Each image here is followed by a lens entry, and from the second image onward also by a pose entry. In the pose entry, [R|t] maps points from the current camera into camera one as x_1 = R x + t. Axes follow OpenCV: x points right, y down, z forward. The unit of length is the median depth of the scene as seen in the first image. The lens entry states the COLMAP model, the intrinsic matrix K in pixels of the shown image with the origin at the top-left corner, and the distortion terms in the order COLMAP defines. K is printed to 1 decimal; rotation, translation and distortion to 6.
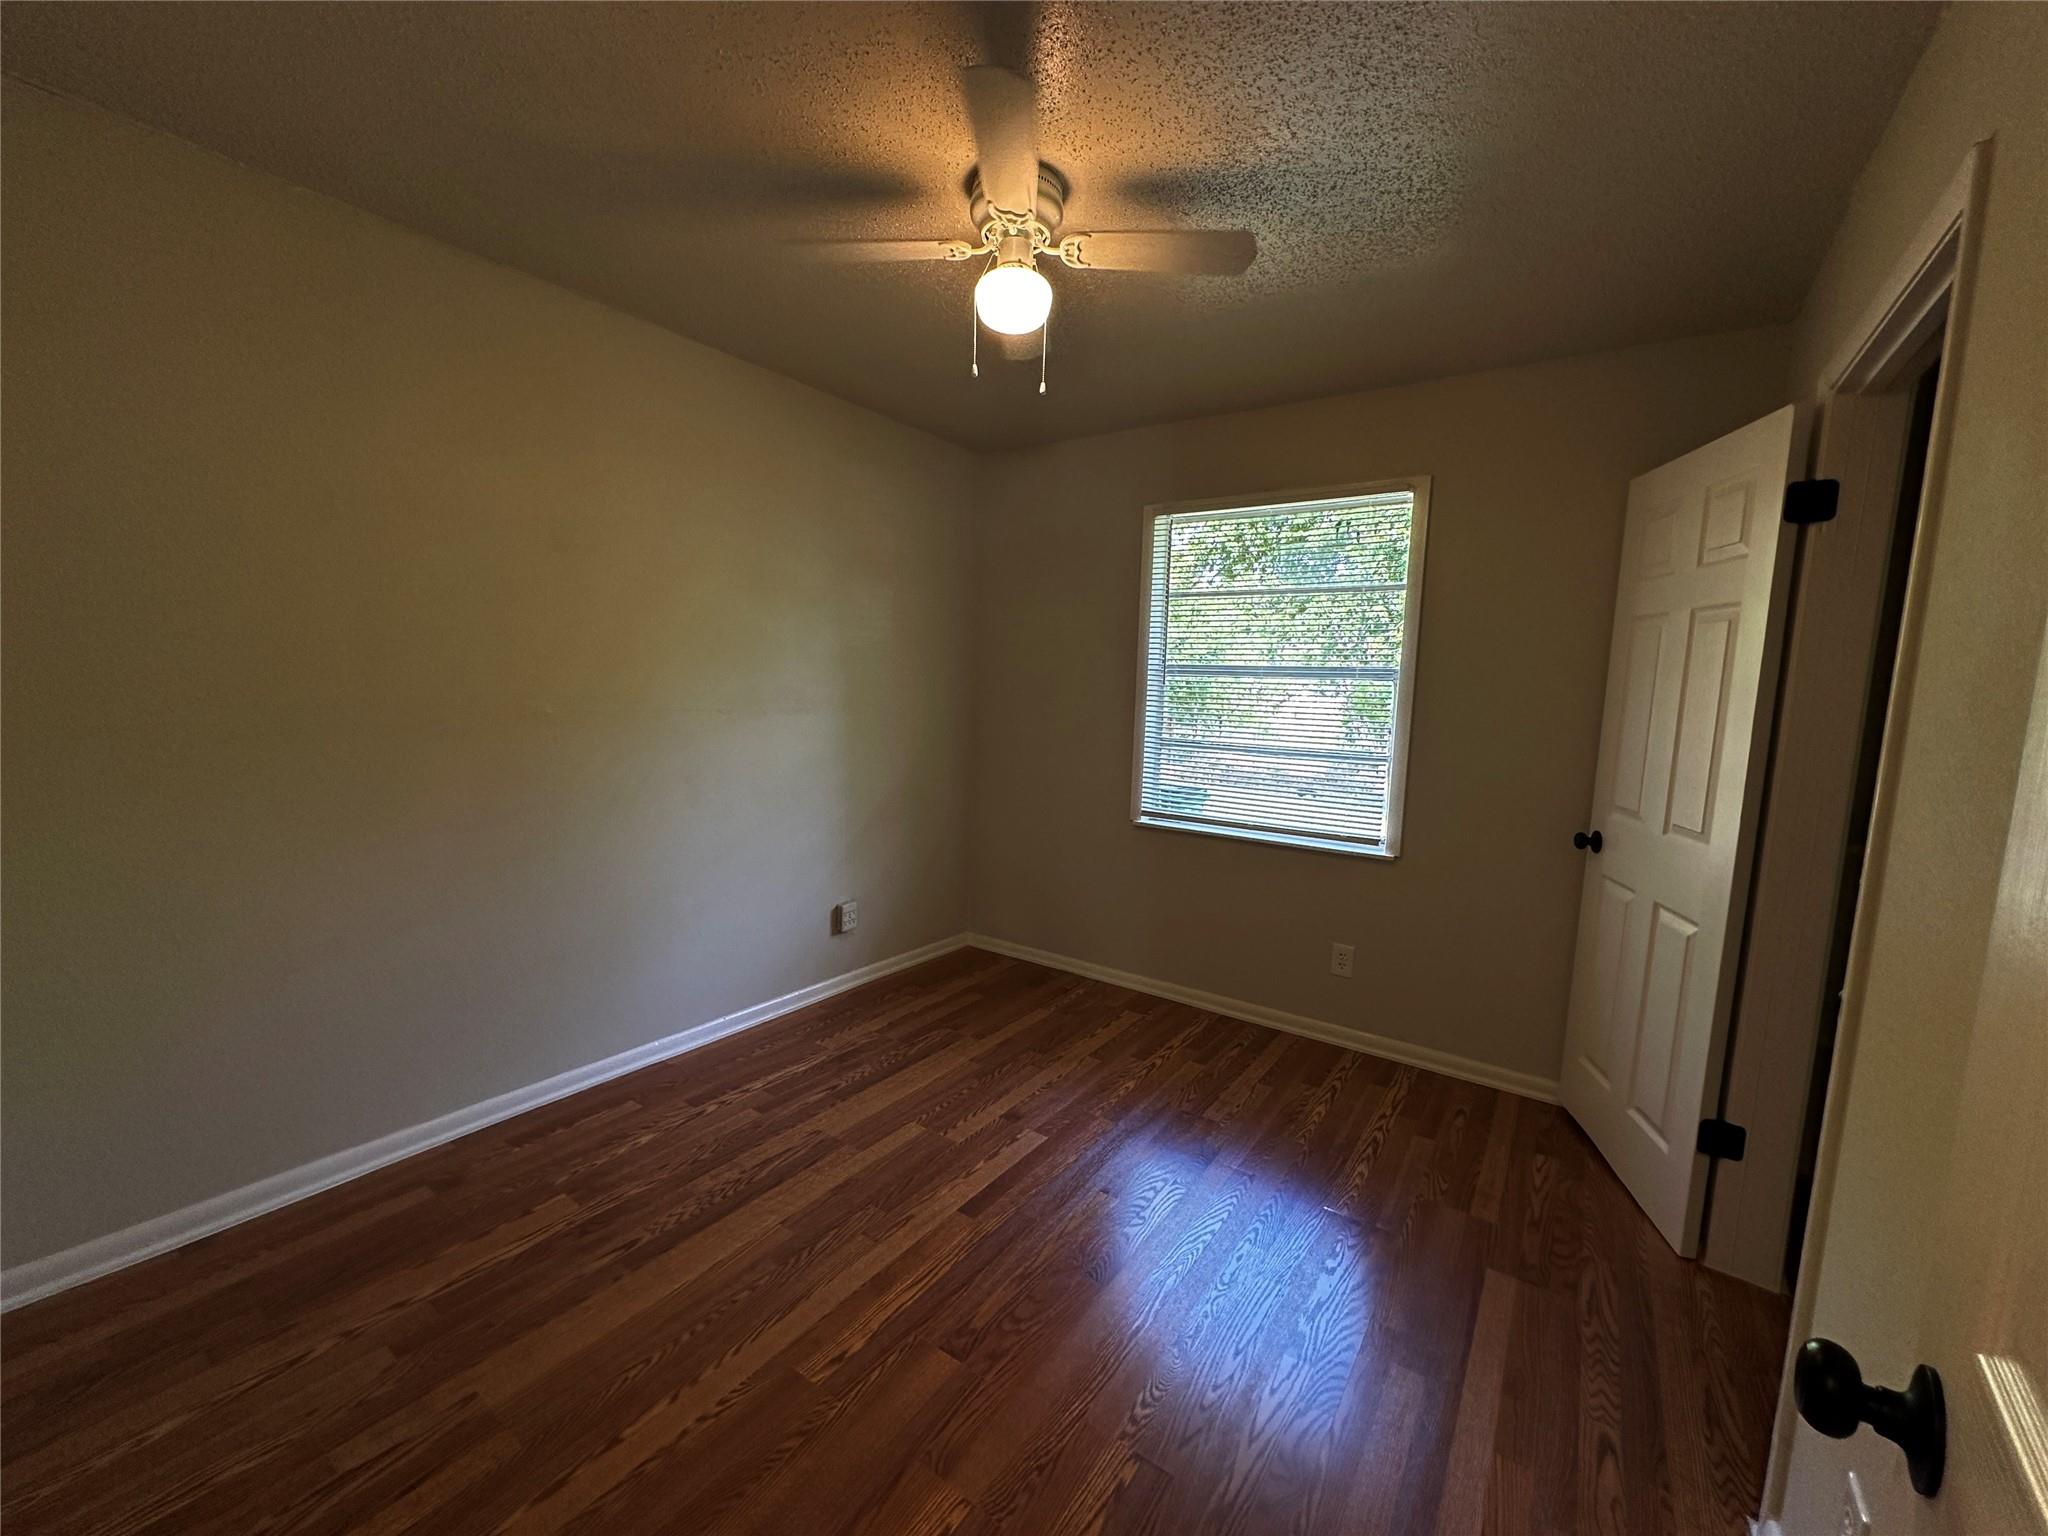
lens RADIAL K [[817.3, 0, 1028.7], [0, 817.3, 766.0], [0, 0, 1]] dist [-0.001667, 0.000019]
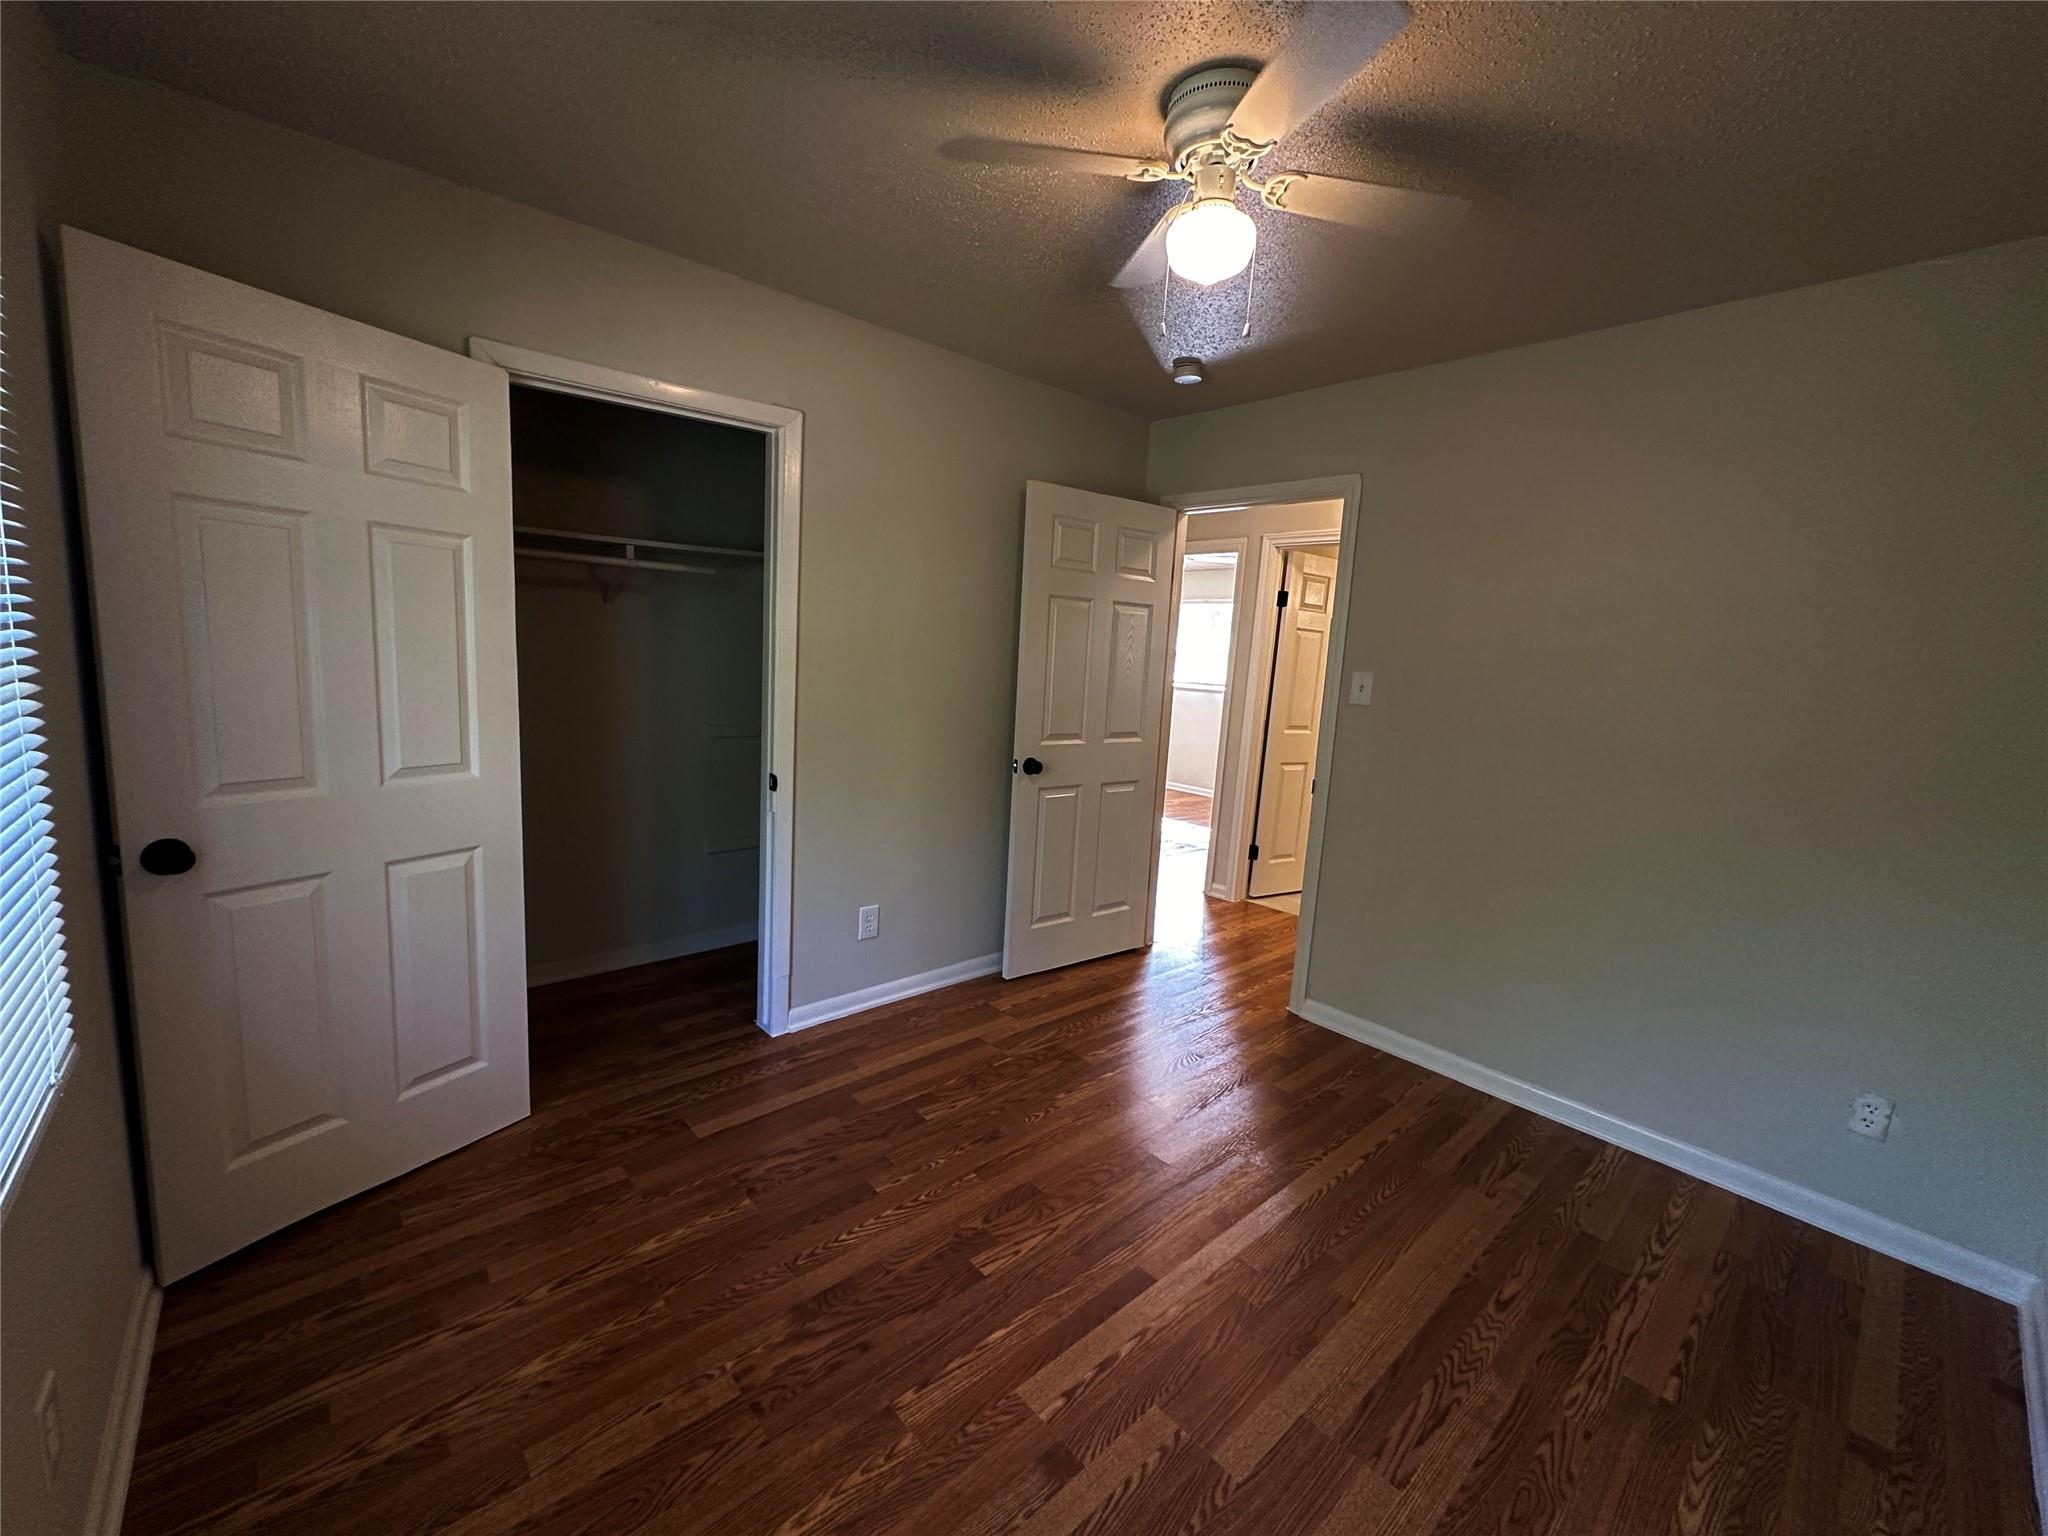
lens RADIAL K [[817.3, 0, 1028.7], [0, 817.3, 766.0], [0, 0, 1]] dist [-0.001667, 0.000019]
pose [[-0.968859, -0.119963, 0.216613, -0.068741], [-0.062034, 0.964501, 0.256688, -0.186780], [-0.239716, 0.235257, -0.941908, 1.528316]]
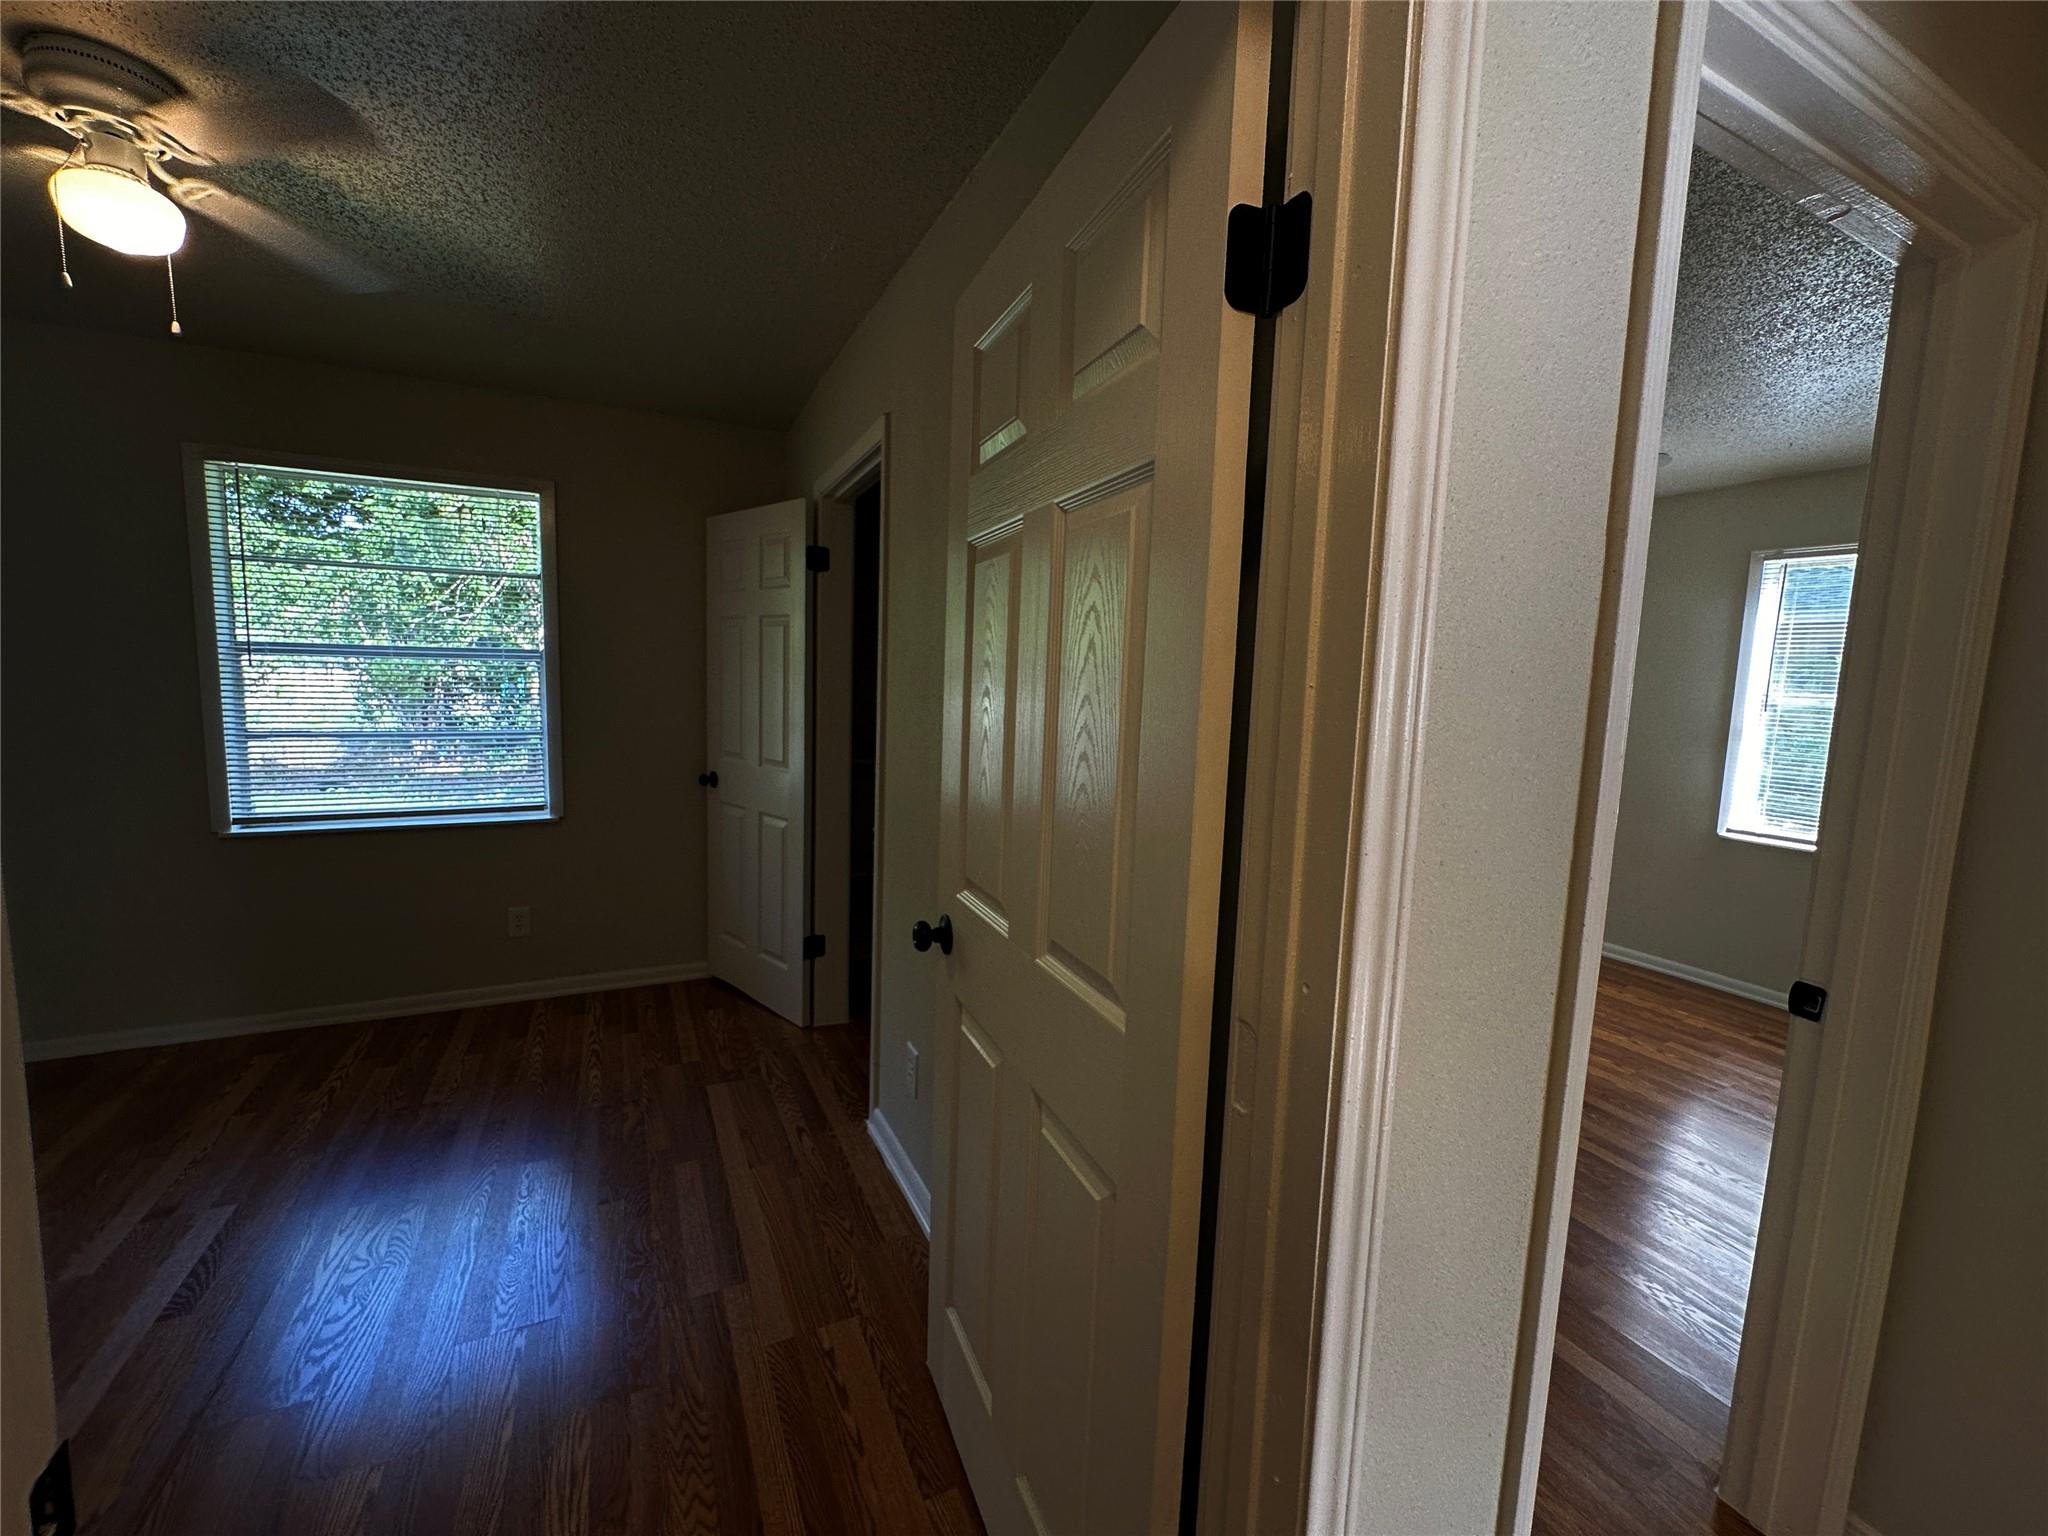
lens RADIAL K [[824.8, 0, 1020.3], [0, 824.8, 765.4], [0, 0, 1]] dist [-0.002859, 0.000126]
pose [[0.487497, -0.112390, 0.865861, -0.277198], [0.081342, 0.993214, 0.083124, -0.004110], [-0.869327, 0.029908, 0.493331, -0.149450]]
